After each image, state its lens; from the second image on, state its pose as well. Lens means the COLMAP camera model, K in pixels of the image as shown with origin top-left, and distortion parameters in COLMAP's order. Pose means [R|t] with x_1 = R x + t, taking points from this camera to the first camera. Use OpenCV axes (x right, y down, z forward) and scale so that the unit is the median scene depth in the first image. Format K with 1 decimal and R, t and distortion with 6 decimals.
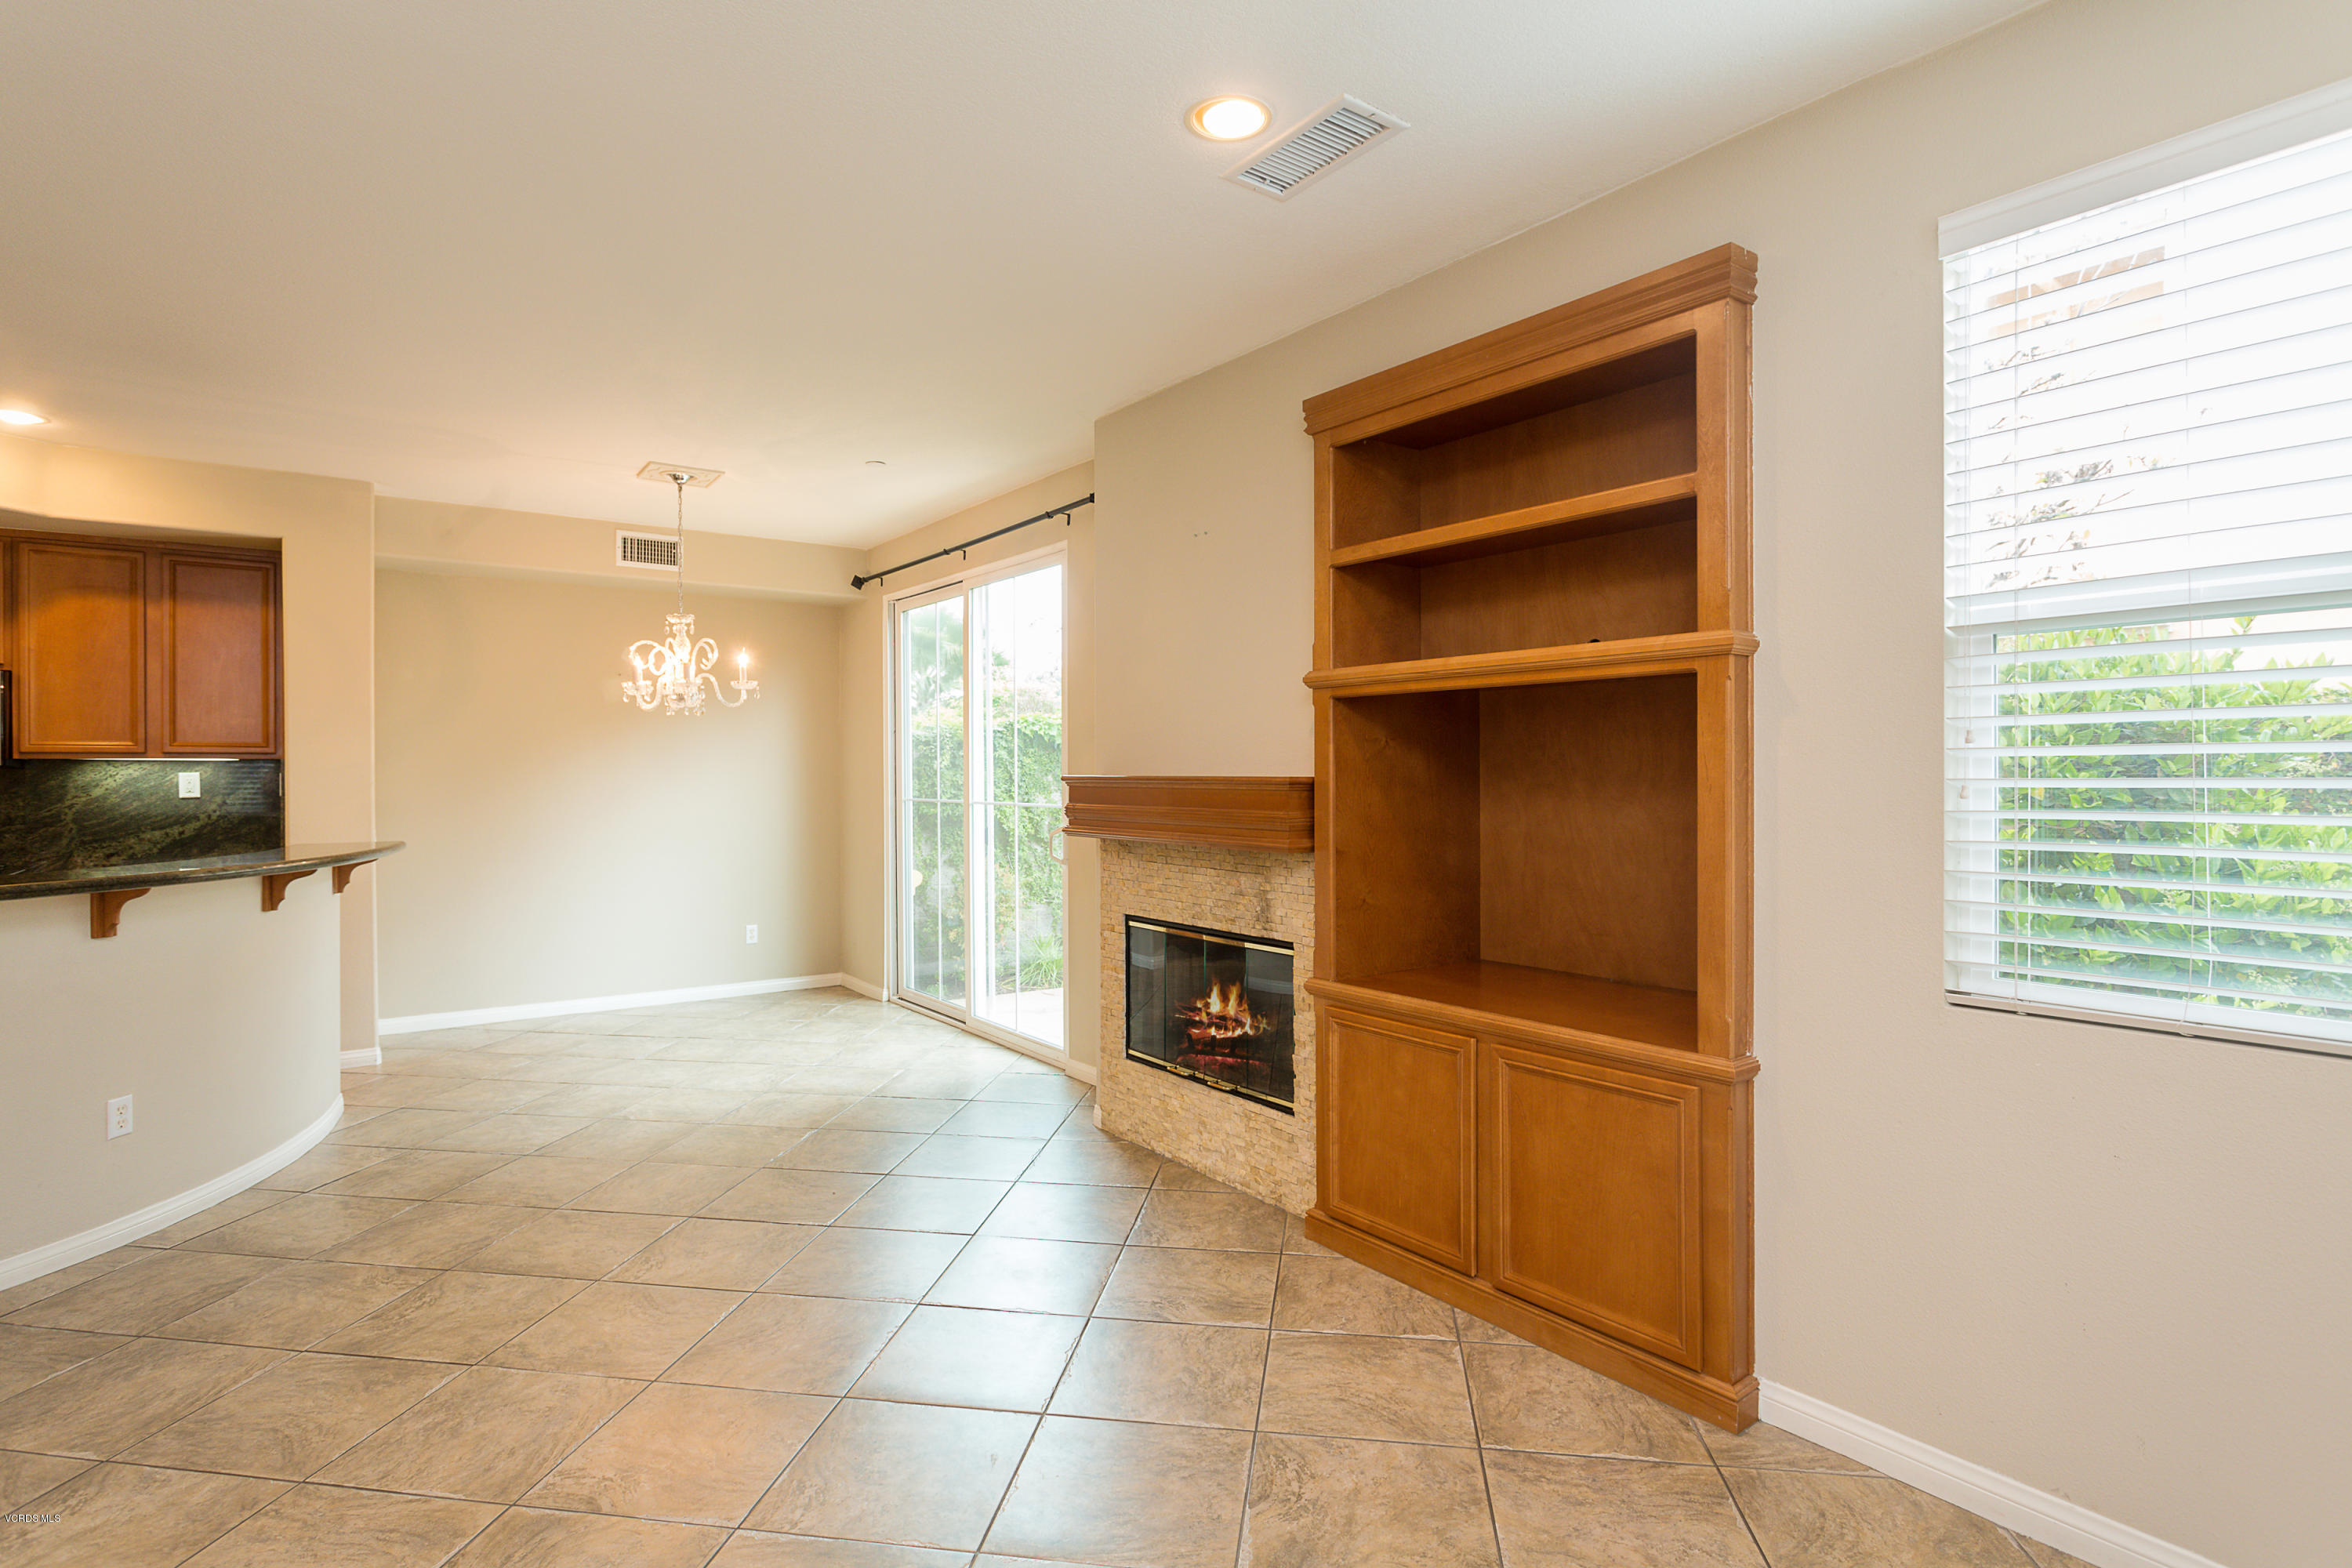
lens RADIAL K [[1199.5, 0, 1176.4], [0, 1199.5, 771.6], [0, 0, 1]] dist [-0.005402, 0.000838]
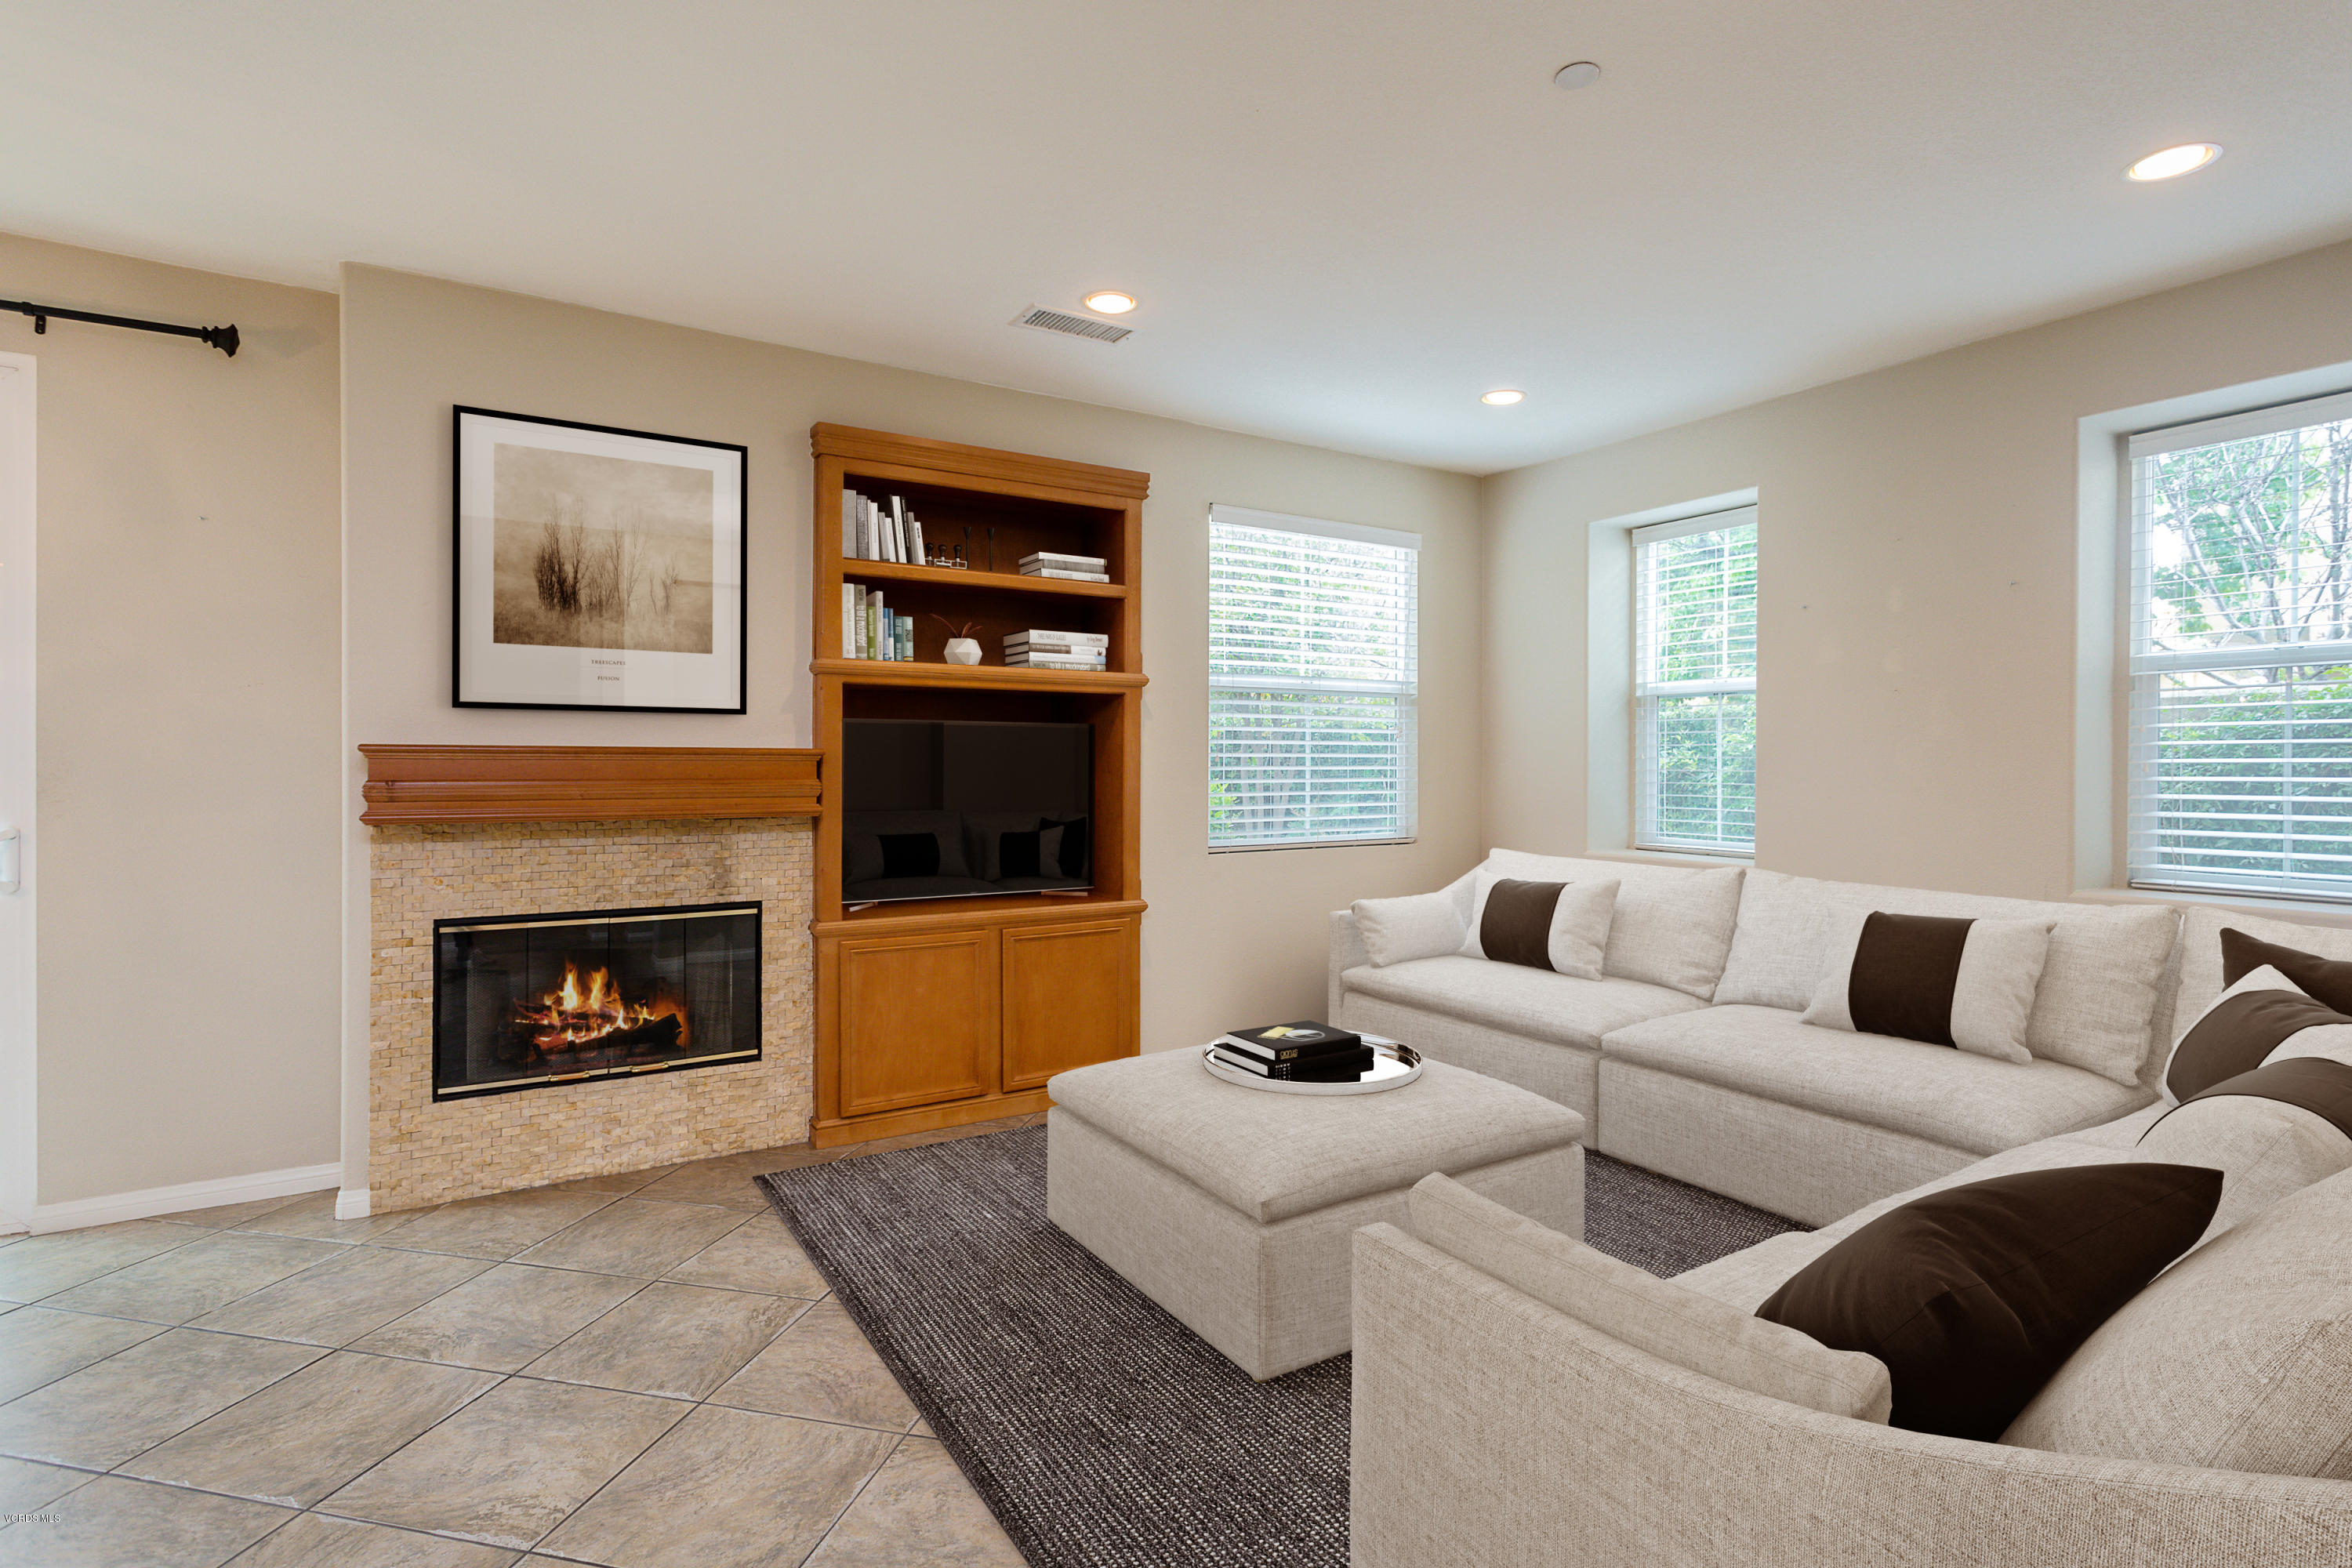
lens RADIAL K [[1140.7, 0, 1183.3], [0, 1140.7, 763.8], [0, 0, 1]] dist [-0.001601, 0.000076]
pose [[0.068731, 0.004051, 0.997627, -0.790791], [-0.002582, 0.999989, -0.003883, 0.018488], [-0.997632, -0.002309, 0.068741, 0.475083]]
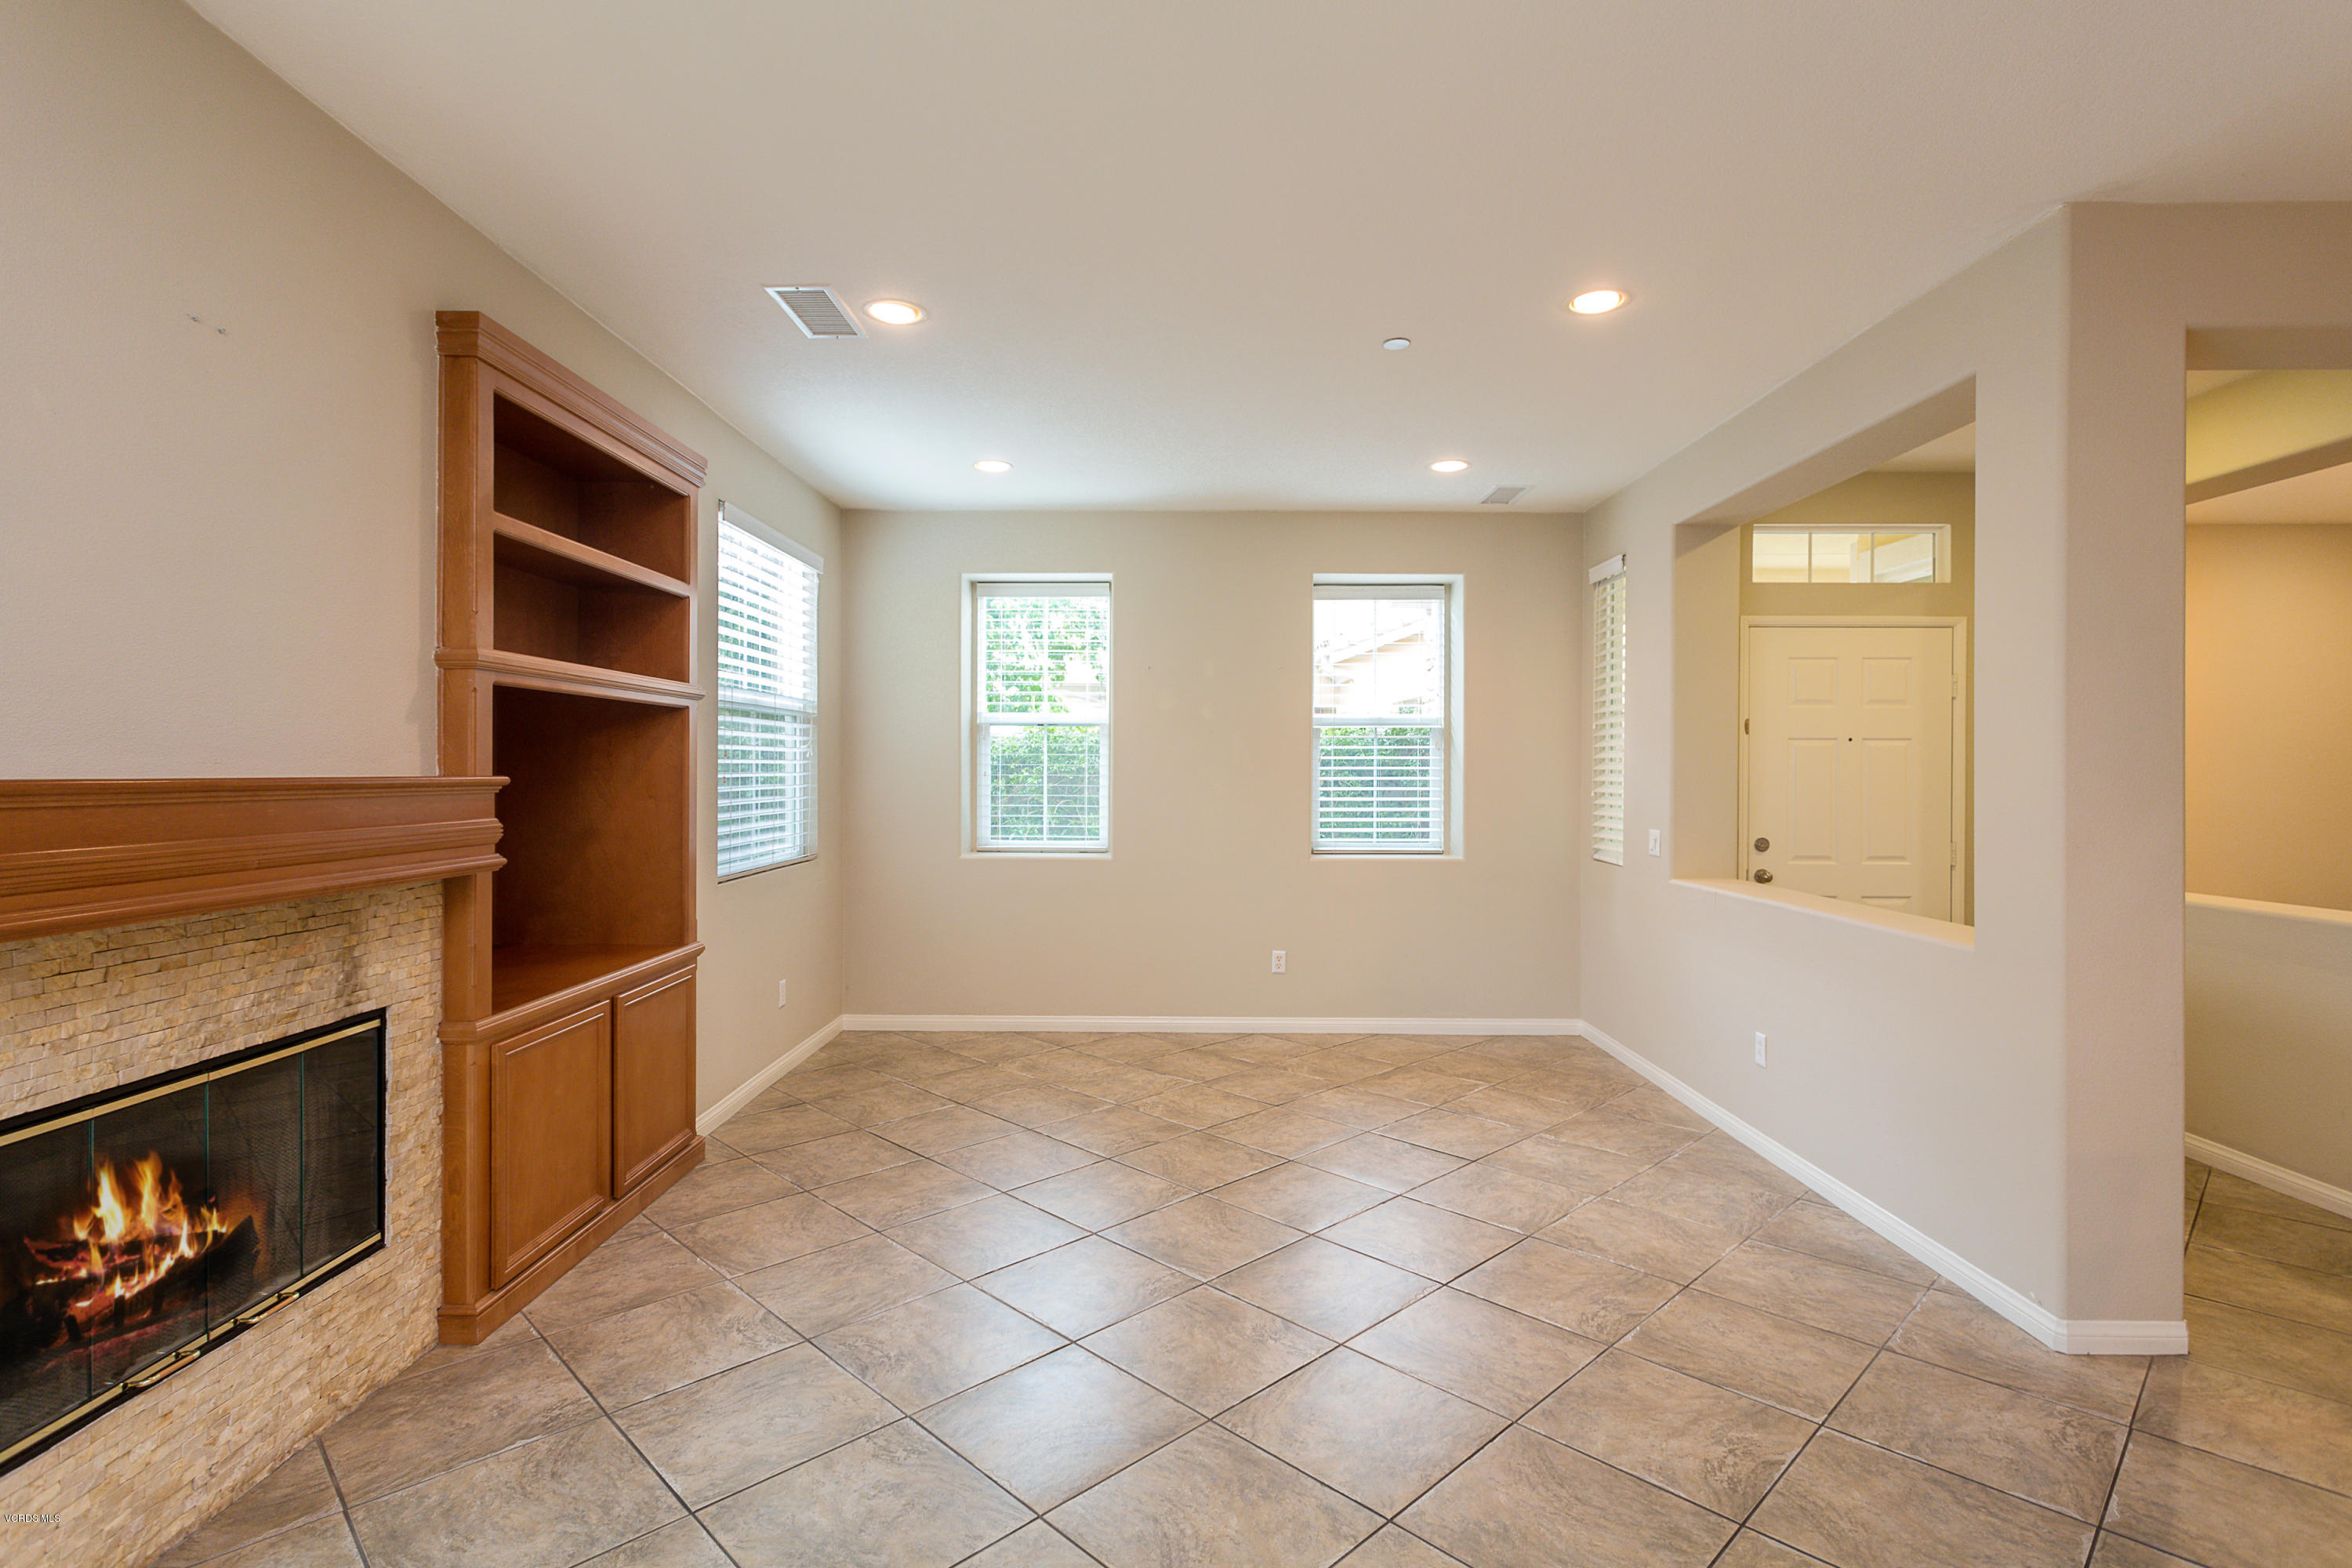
lens RADIAL K [[1140.7, 0, 1182.8], [0, 1140.7, 760.4], [0, 0, 1]] dist [-0.001601, 0.000076]
pose [[-0.806868, 0.004817, 0.590712, -0.604300], [-0.000228, 0.999964, -0.008466, 0.000410], [-0.590731, -0.006965, -0.806838, 1.105626]]
